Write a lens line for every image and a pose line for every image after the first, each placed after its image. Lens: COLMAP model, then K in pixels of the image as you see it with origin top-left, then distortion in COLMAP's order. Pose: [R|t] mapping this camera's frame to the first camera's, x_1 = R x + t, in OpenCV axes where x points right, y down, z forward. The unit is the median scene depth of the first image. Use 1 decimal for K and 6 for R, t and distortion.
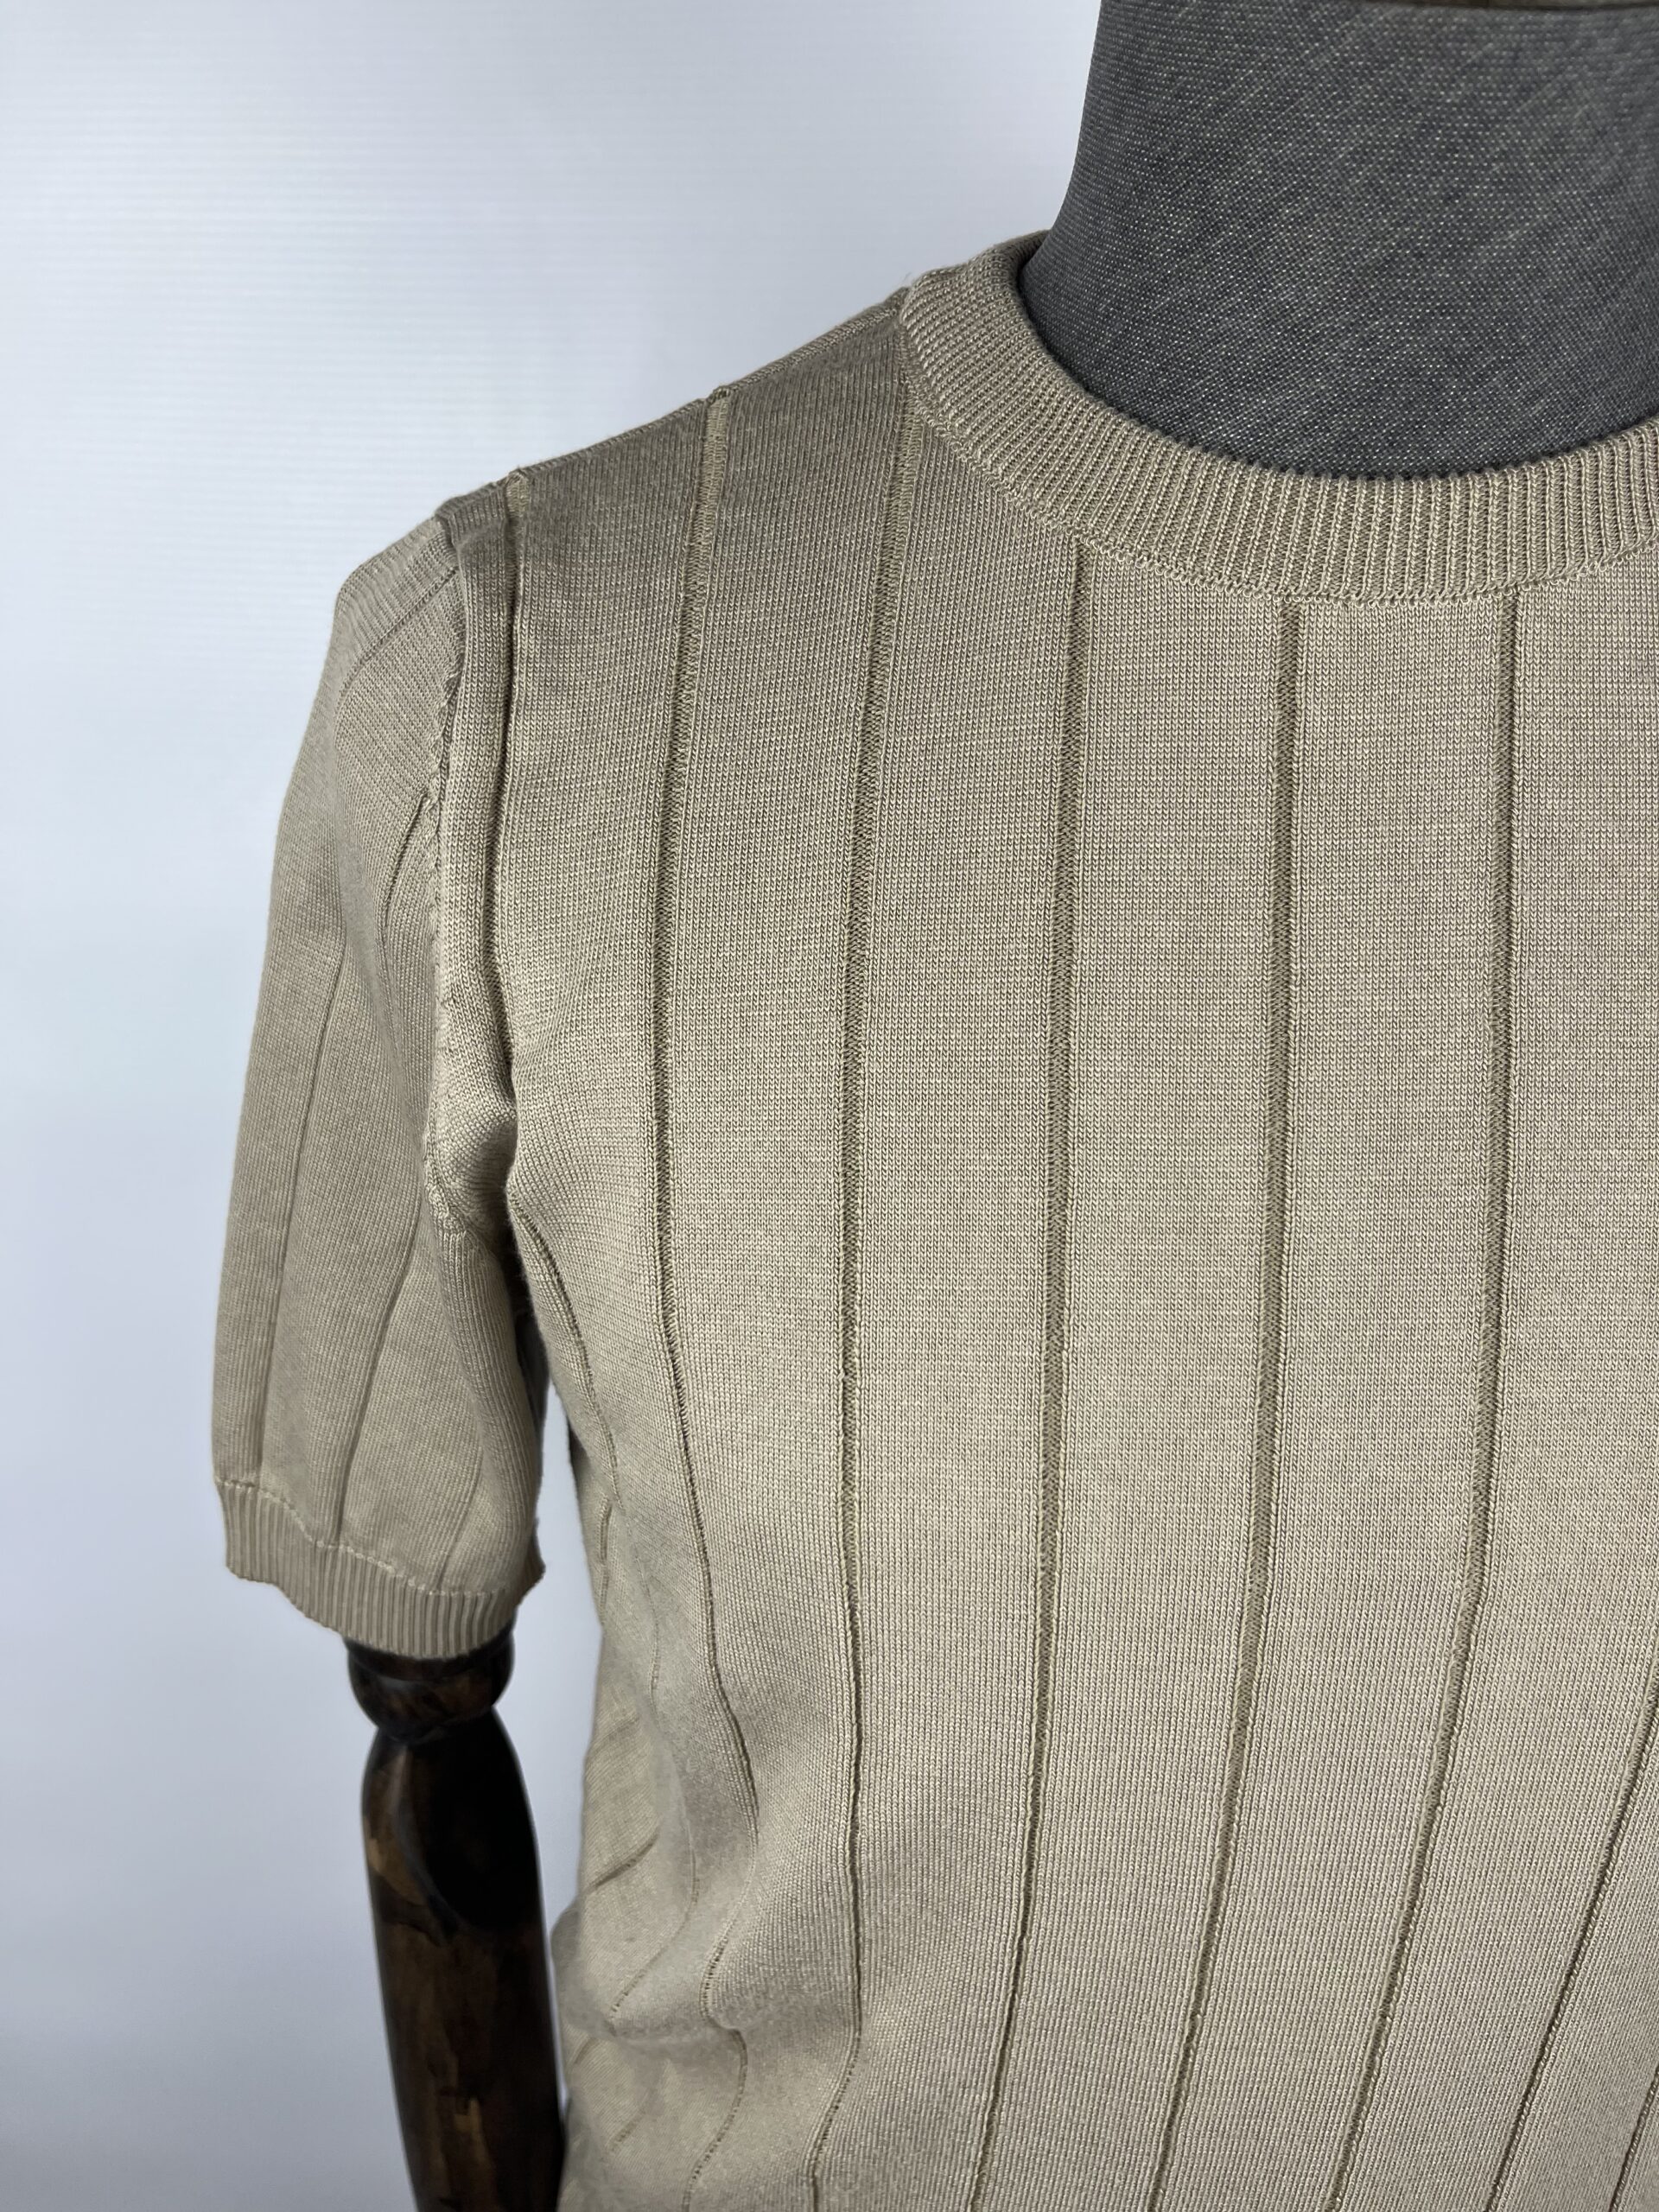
lens RADIAL K [[1758.4, 0, 813.3], [0, 1758.4, 1095.6], [0, 0, 1]] dist [0.020925, -0.025160]
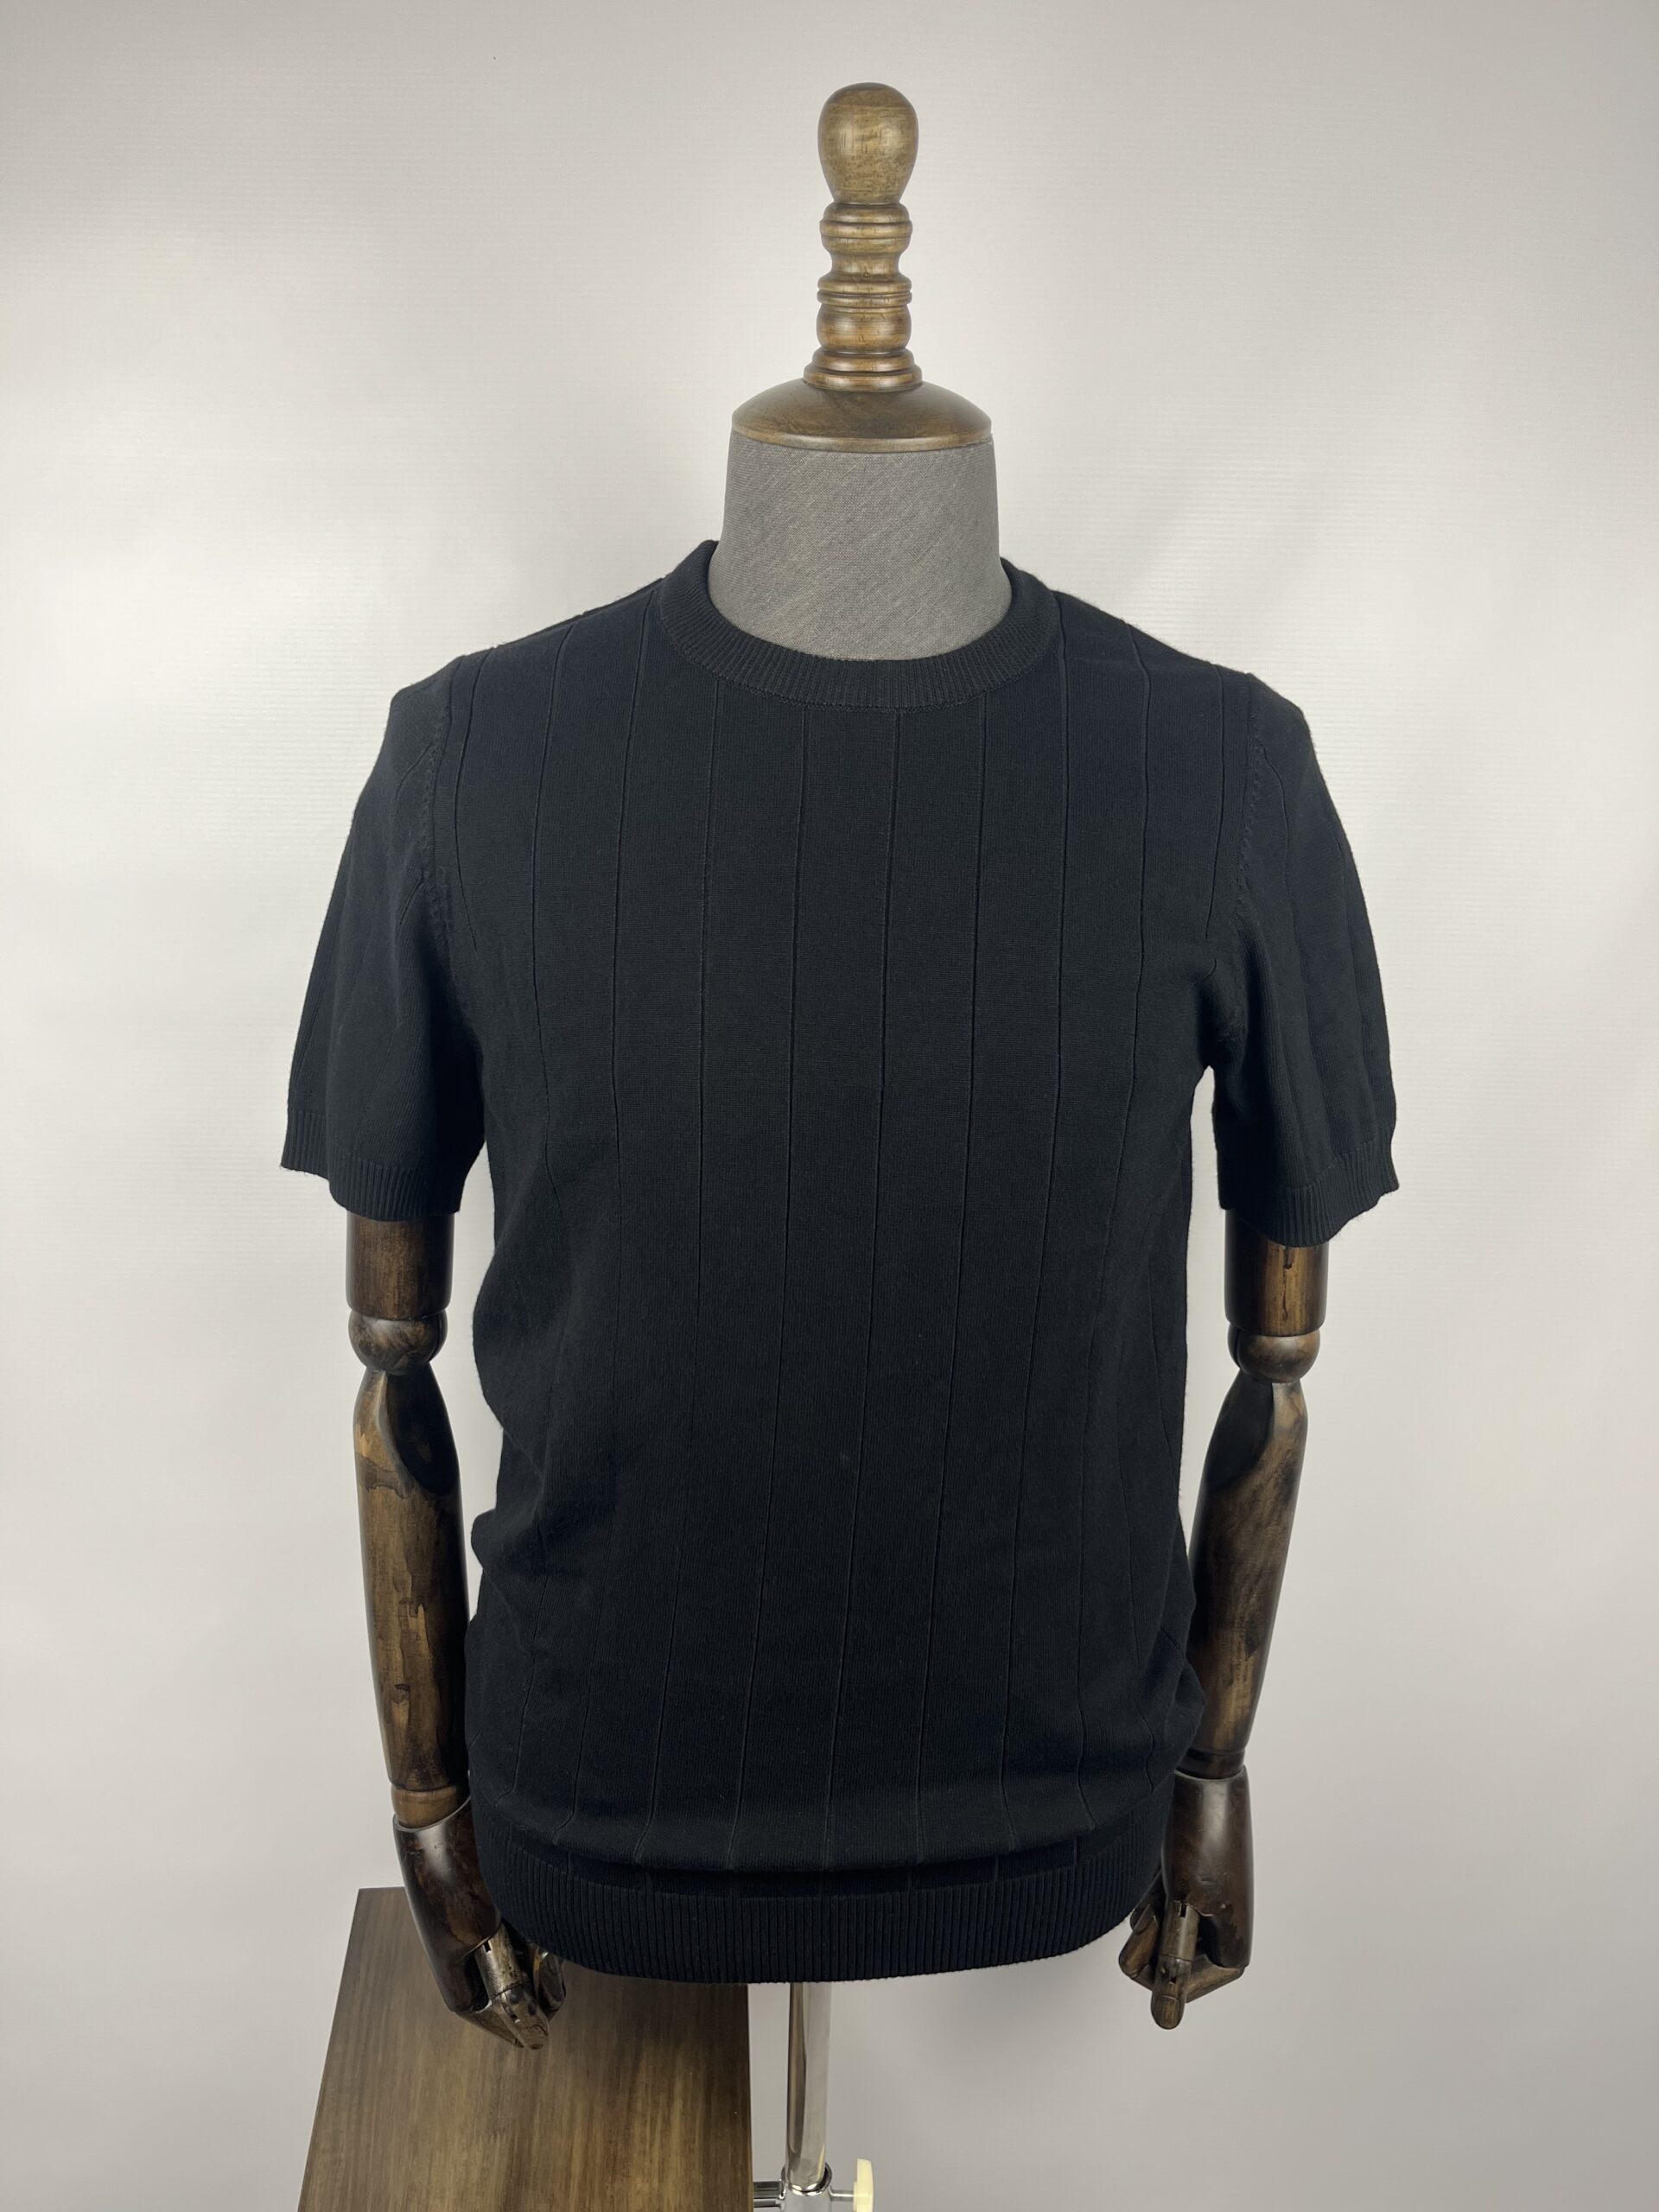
lens RADIAL K [[1758.4, 0, 779.5], [0, 1758.4, 1106.3], [0, 0, 1]] dist [0.020925, -0.025160]
pose [[0.999050, -0.005426, 0.043229, 0.135288], [0.013034, 0.983997, -0.177710, 0.749879], [-0.041573, 0.178105, 0.983133, -1.307378]]
